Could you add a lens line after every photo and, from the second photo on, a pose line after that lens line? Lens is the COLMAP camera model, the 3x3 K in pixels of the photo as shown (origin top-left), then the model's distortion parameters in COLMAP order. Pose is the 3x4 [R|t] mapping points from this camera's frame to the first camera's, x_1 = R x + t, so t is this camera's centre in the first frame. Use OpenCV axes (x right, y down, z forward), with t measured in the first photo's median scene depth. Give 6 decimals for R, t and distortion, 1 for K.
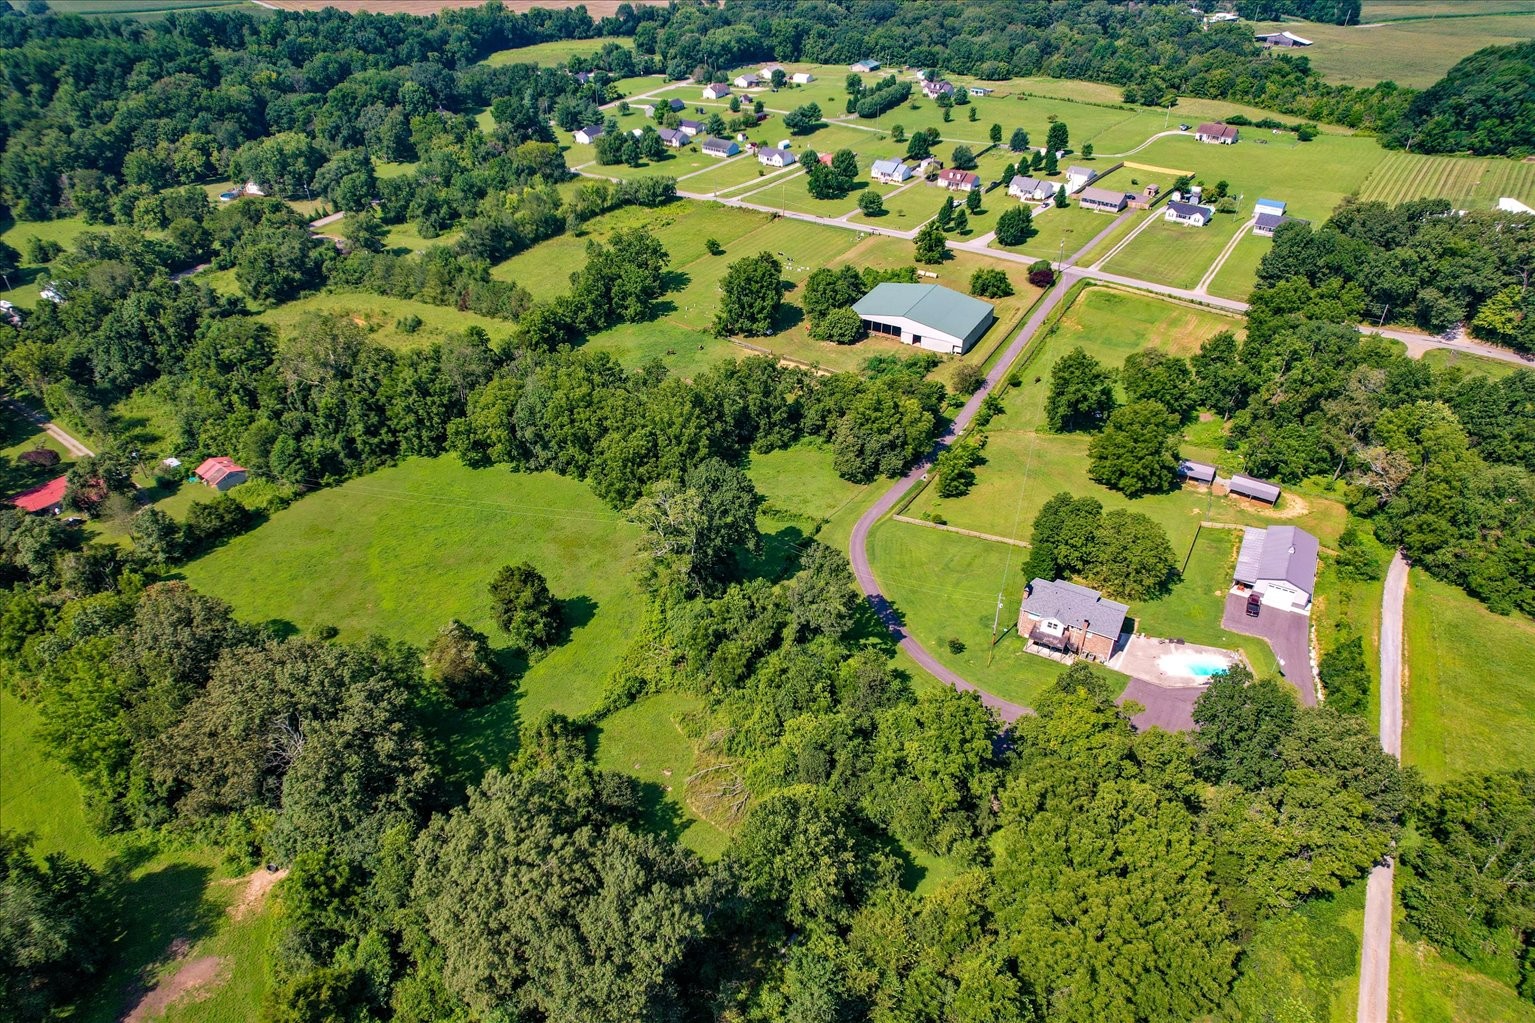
lens RADIAL K [[978.4, 0, 771.8], [0, 978.4, 517.8], [0, 0, 1]] dist [-0.076109, 0.073543]
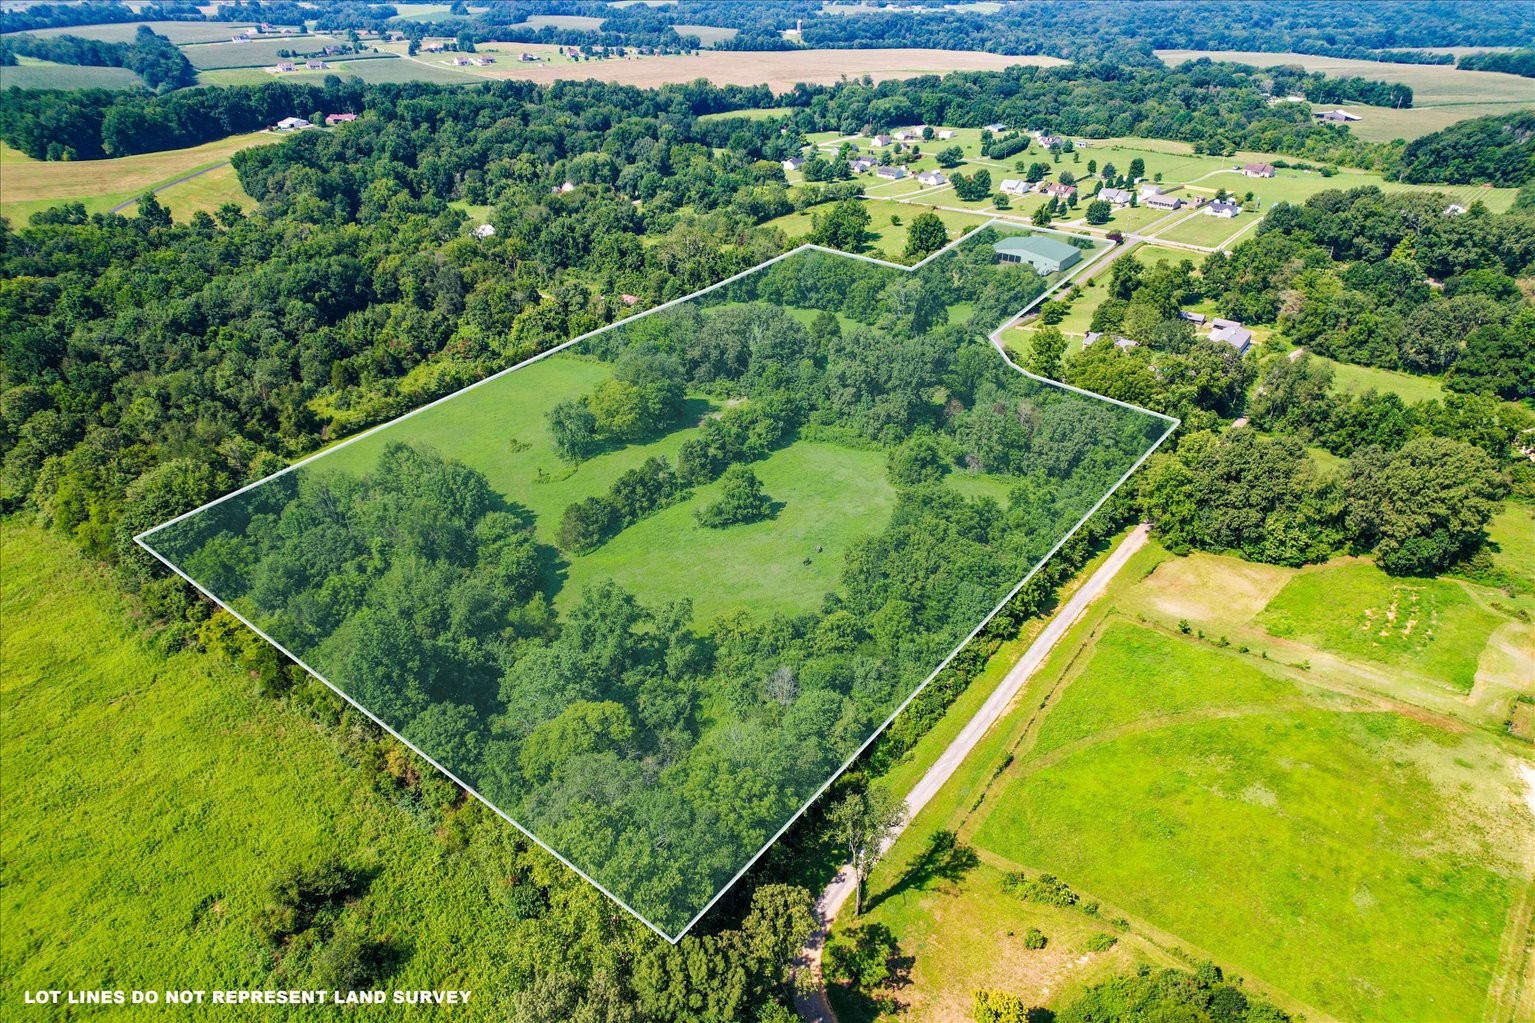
lens RADIAL K [[978.4, 0, 771.8], [0, 978.4, 517.8], [0, 0, 1]] dist [-0.076109, 0.073543]
pose [[0.993507, 0.056650, -0.098667, -0.055992], [-0.064871, 0.994502, -0.082205, 0.234387], [0.093467, 0.088072, 0.991719, -0.351689]]
